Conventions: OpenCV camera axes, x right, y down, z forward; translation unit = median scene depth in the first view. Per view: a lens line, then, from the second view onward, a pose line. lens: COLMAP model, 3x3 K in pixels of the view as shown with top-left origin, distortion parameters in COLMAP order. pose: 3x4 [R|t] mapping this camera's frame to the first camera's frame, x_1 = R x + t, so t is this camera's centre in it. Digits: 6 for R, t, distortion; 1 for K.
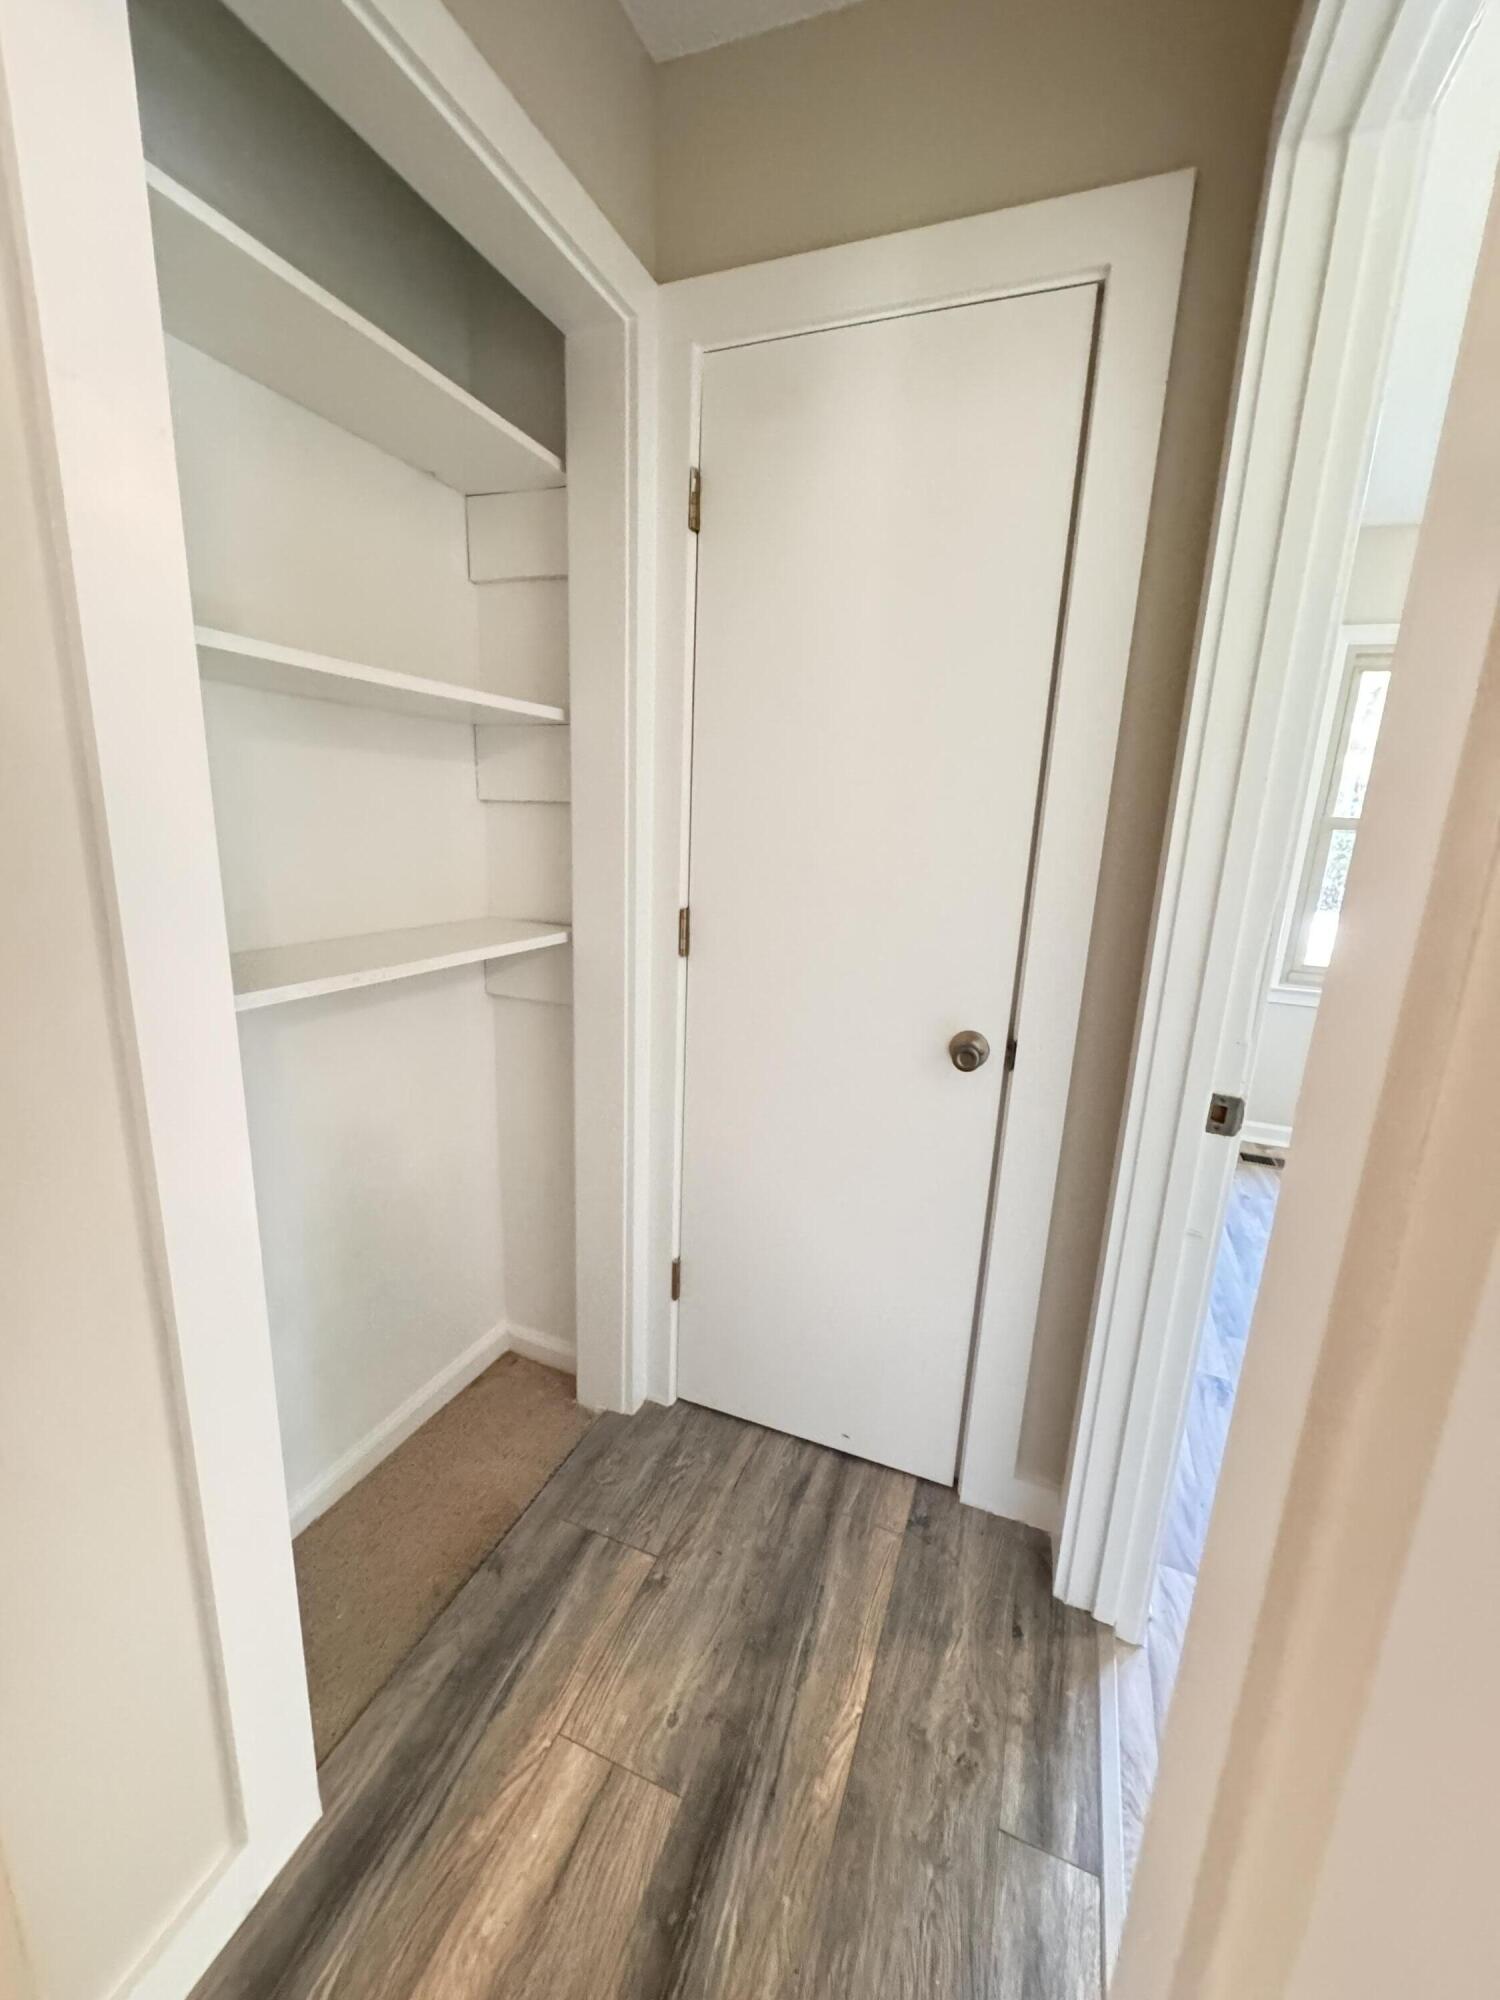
lens RADIAL K [[791.8, 0, 747.4], [0, 791.8, 999.7], [0, 0, 1]] dist [-0.000270, -0.000028]
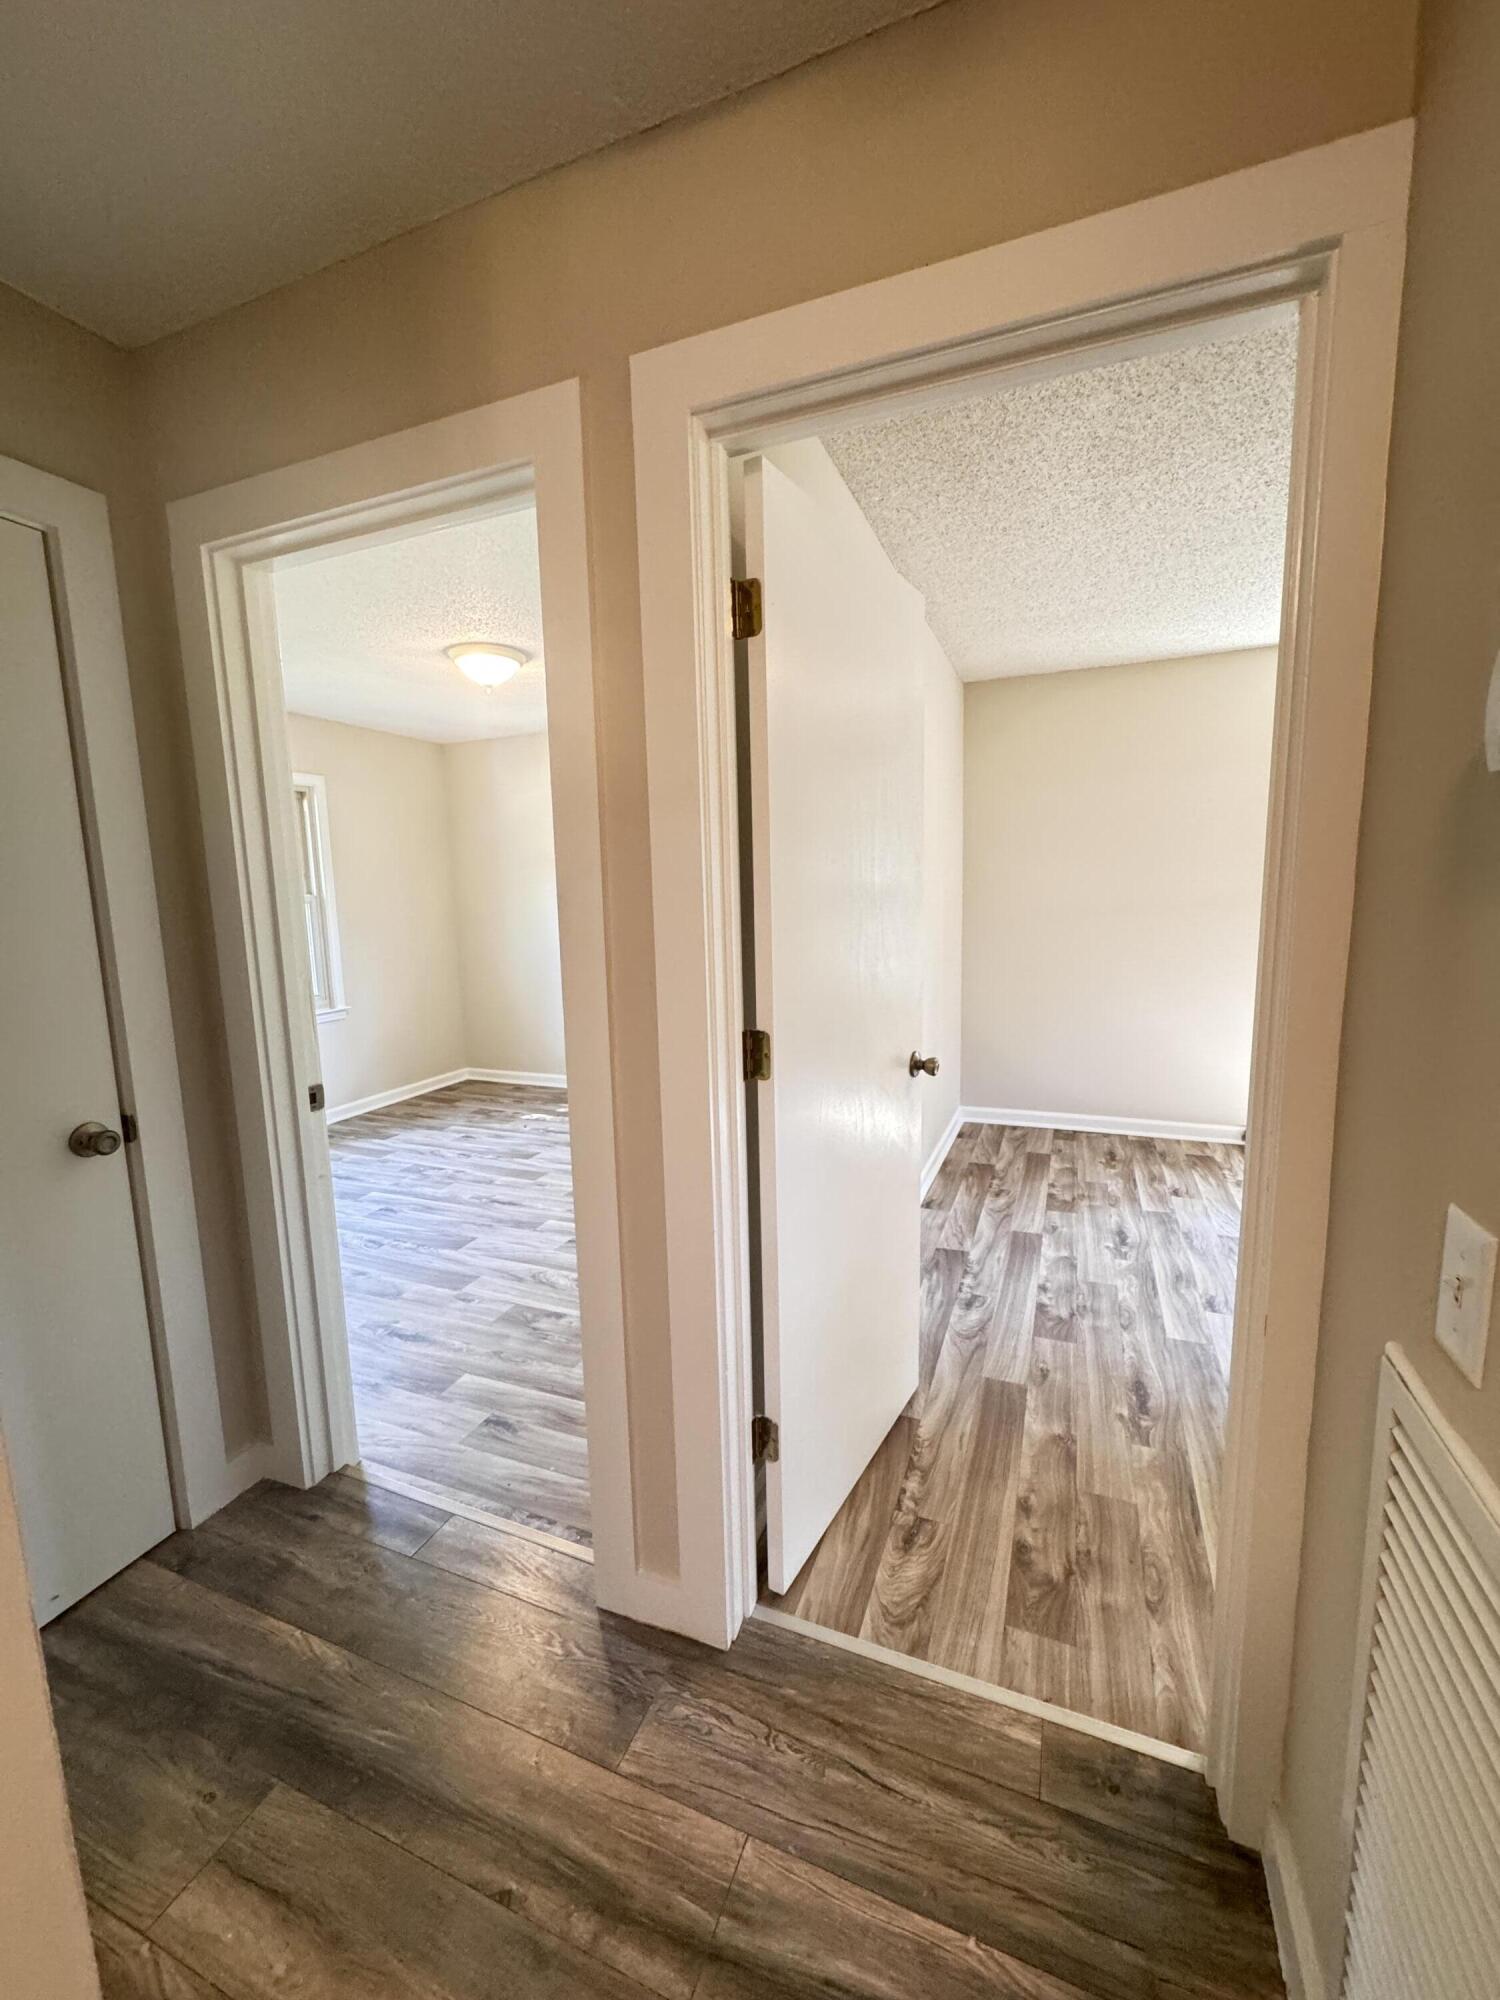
lens RADIAL K [[791.8, 0, 747.4], [0, 791.8, 999.7], [0, 0, 1]] dist [-0.000270, -0.000028]
pose [[0.010480, -0.173917, 0.984705, -0.824990], [0.251937, 0.953450, 0.165715, -0.080052], [-0.967687, 0.246347, 0.053809, -0.004610]]
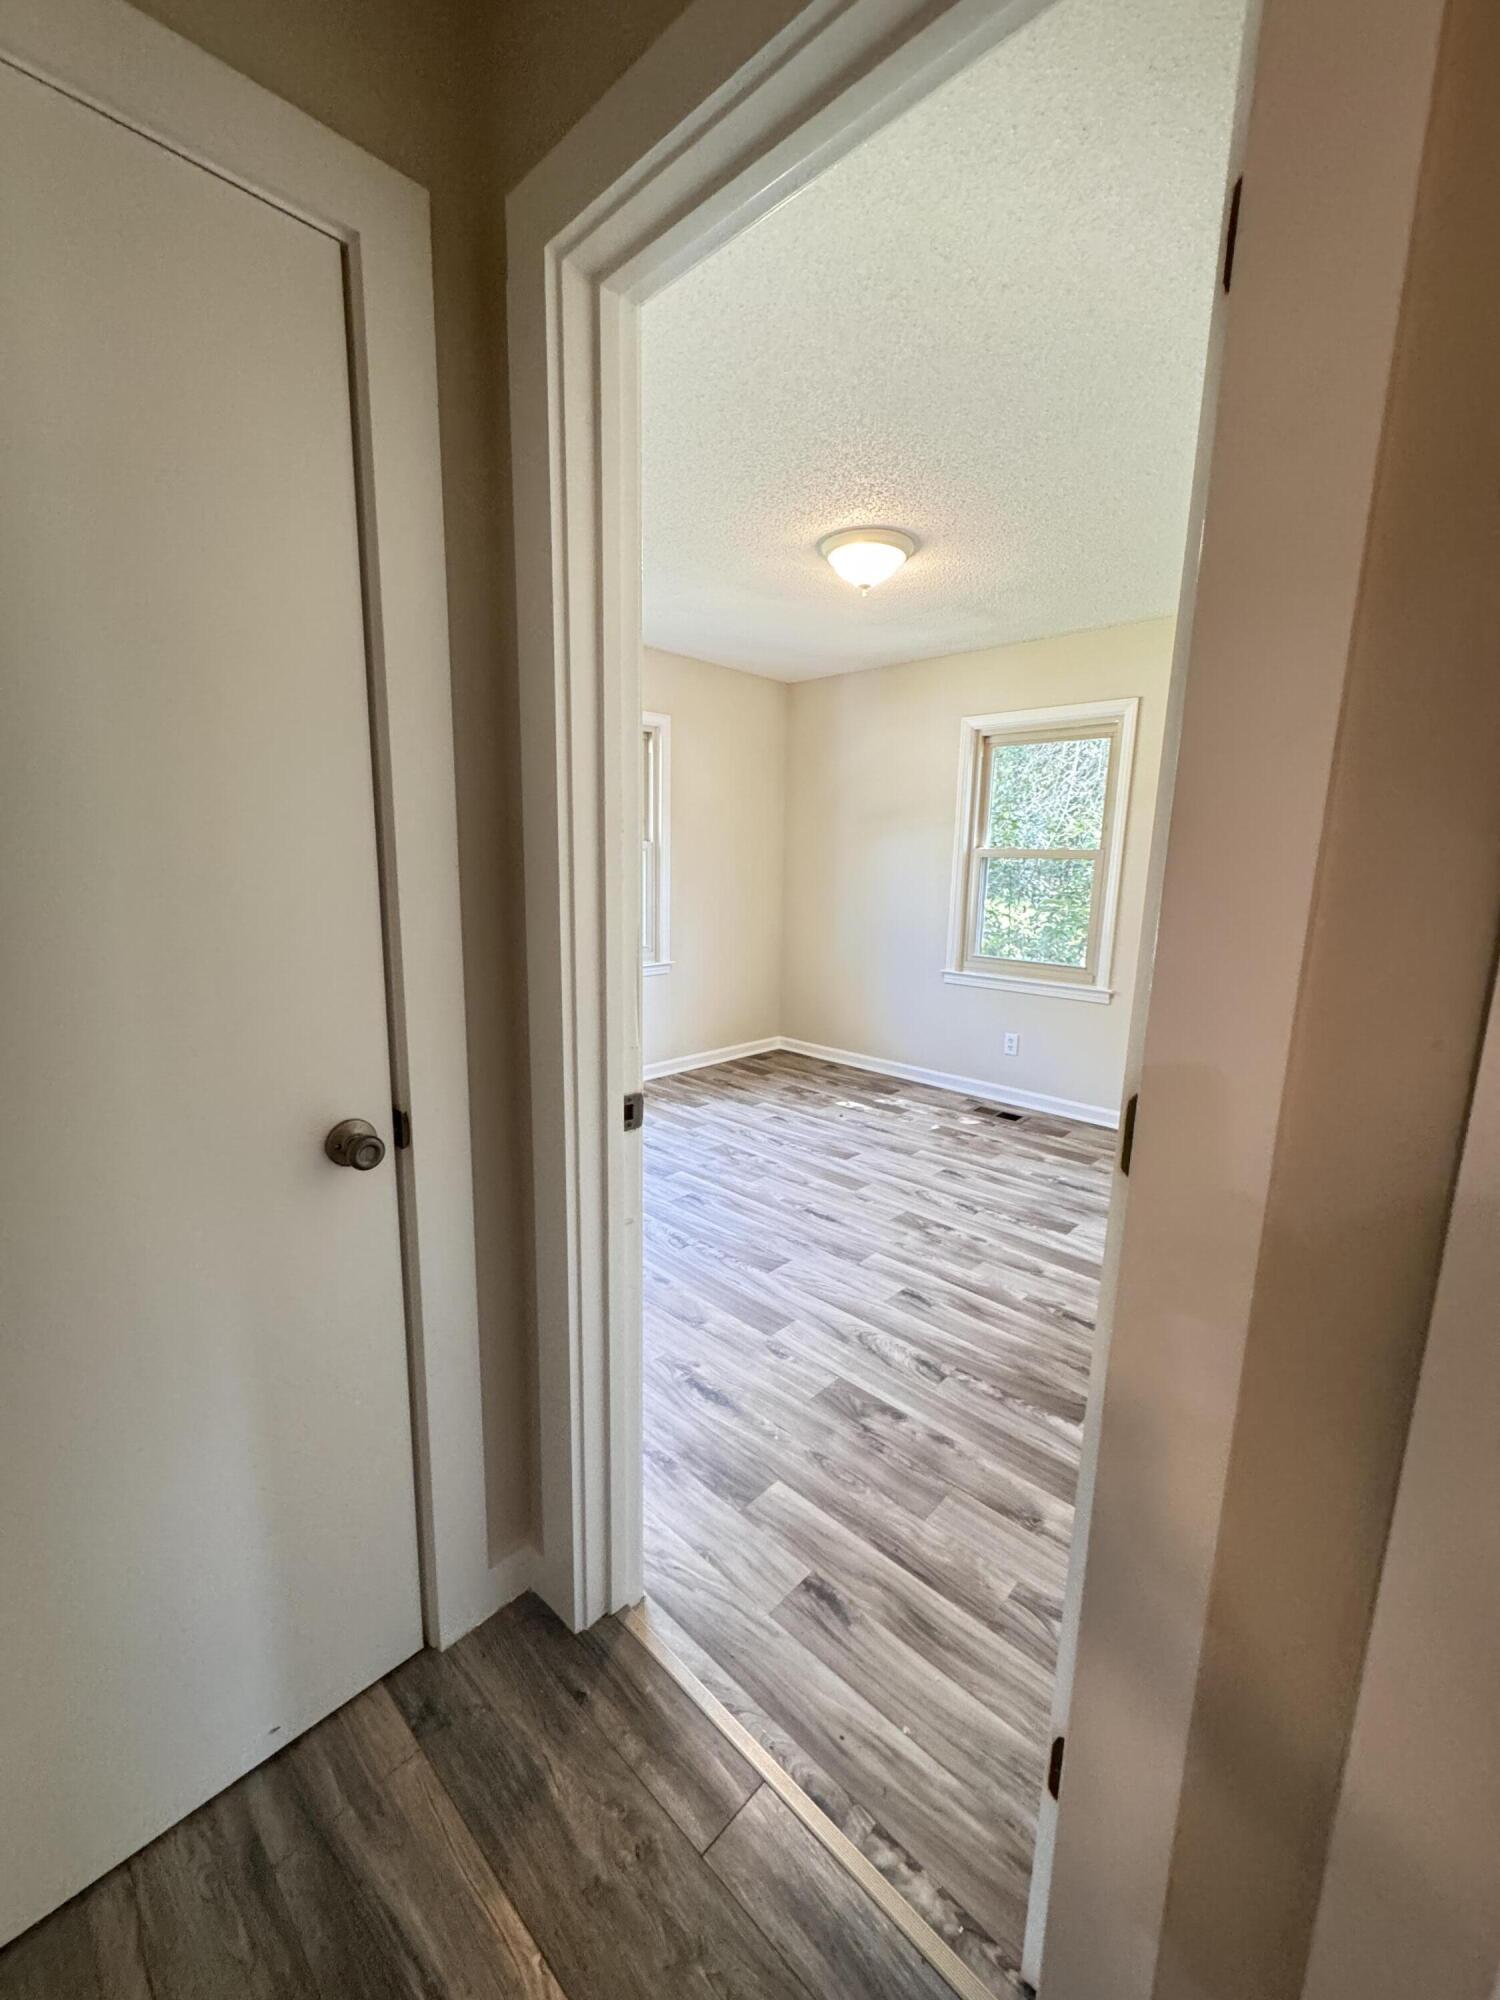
lens RADIAL K [[791.8, 0, 753.6], [0, 791.8, 1001.9], [0, 0, 1]] dist [0.002866, 0.000100]
pose [[0.371006, -0.194711, 0.907988, -0.291788], [0.203431, 0.971062, 0.125114, -0.098186], [-0.906074, 0.138295, 0.399880, 0.305629]]
